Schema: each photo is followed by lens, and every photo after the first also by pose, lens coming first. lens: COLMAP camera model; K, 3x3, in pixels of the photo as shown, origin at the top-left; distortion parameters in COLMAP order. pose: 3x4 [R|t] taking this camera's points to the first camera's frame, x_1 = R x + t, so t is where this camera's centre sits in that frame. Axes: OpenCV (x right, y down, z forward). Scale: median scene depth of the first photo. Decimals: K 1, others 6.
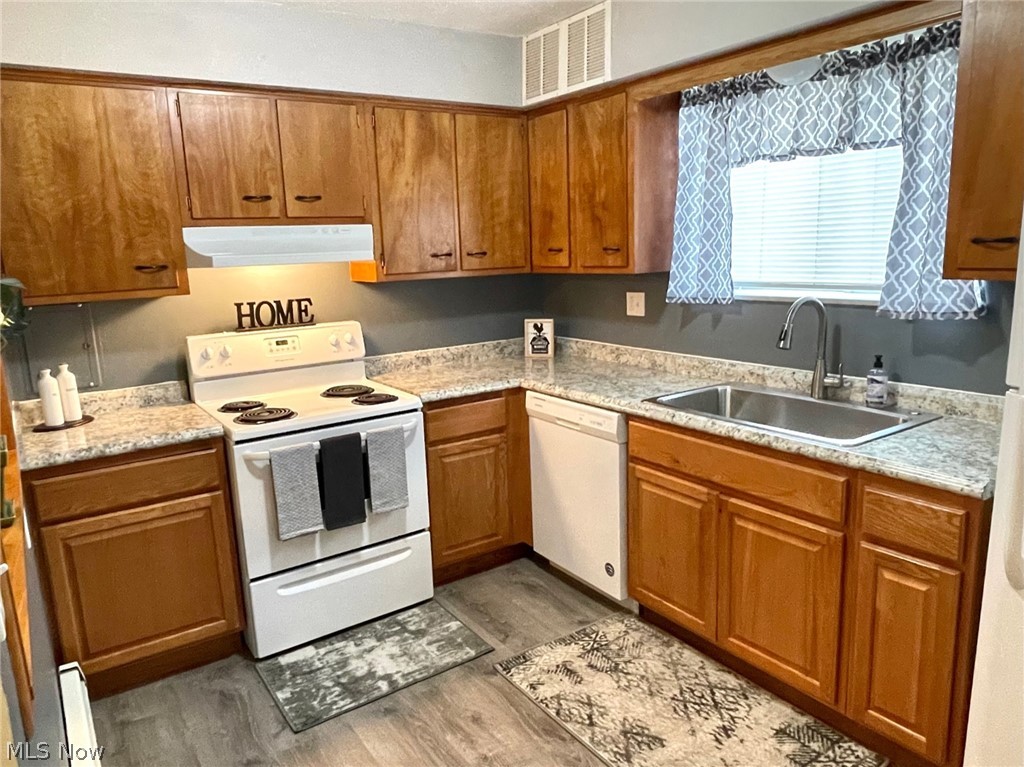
lens RADIAL K [[711.9, 0, 515.0], [0, 711.9, 381.6], [0, 0, 1]] dist [0.004102, -0.003053]
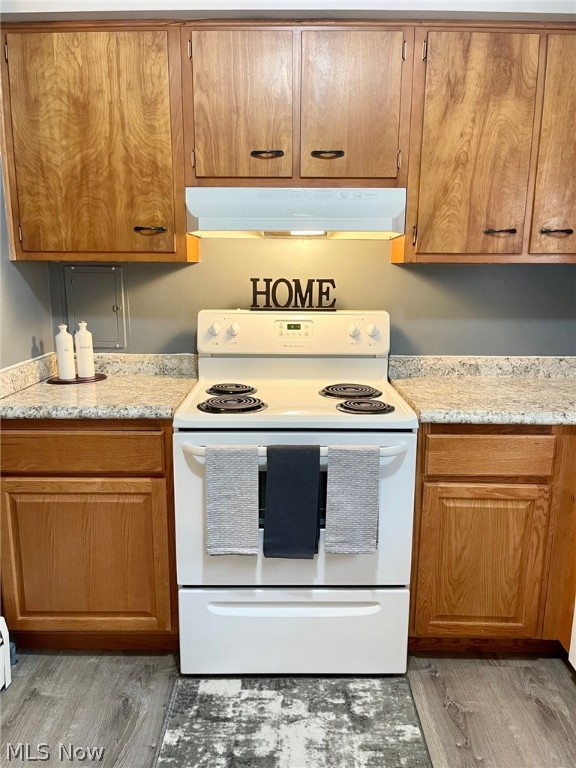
lens RADIAL K [[584.8, 0, 286.0], [0, 584.8, 385.4], [0, 0, 1]] dist [0.078690, -0.110421]
pose [[0.819445, 0.153335, -0.552266, 0.091903], [-0.144967, 0.987668, 0.059123, -0.025687], [0.554521, 0.031612, 0.831569, 0.416531]]
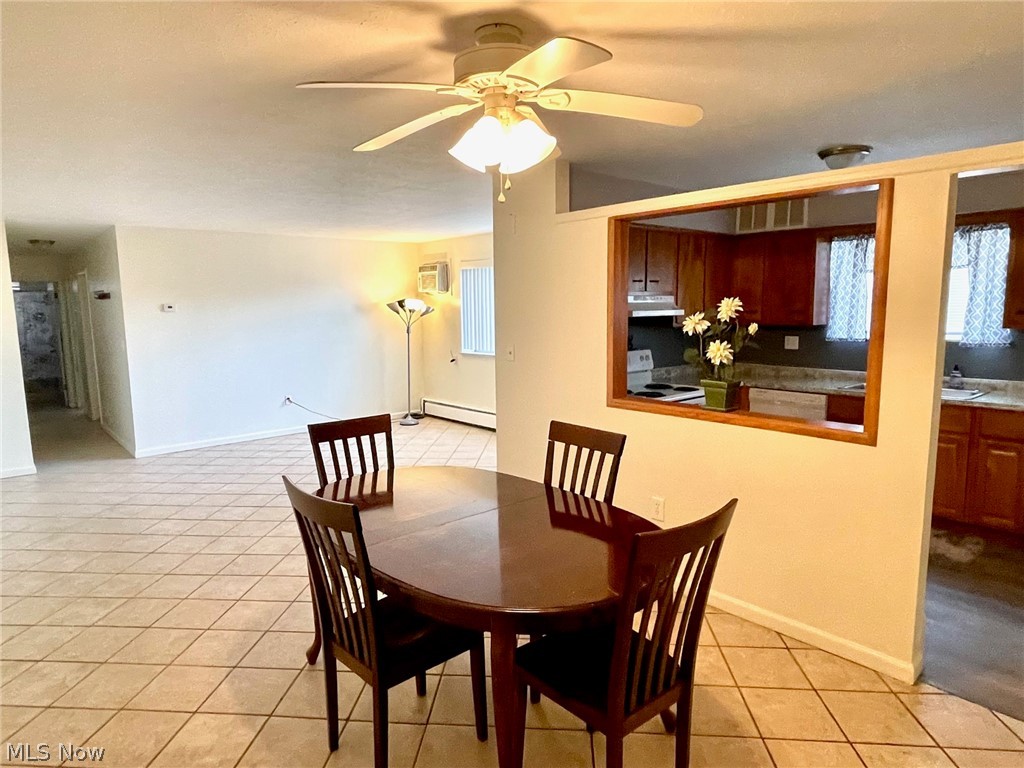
lens RADIAL K [[626.6, 0, 510.0], [0, 626.6, 385.7], [0, 0, 1]] dist [-0.001846, 0.001095]
pose [[0.993383, 0.011648, 0.114257, -0.898607], [-0.004121, 0.997818, -0.065892, 0.134758], [-0.114775, 0.064985, 0.991264, -0.609413]]
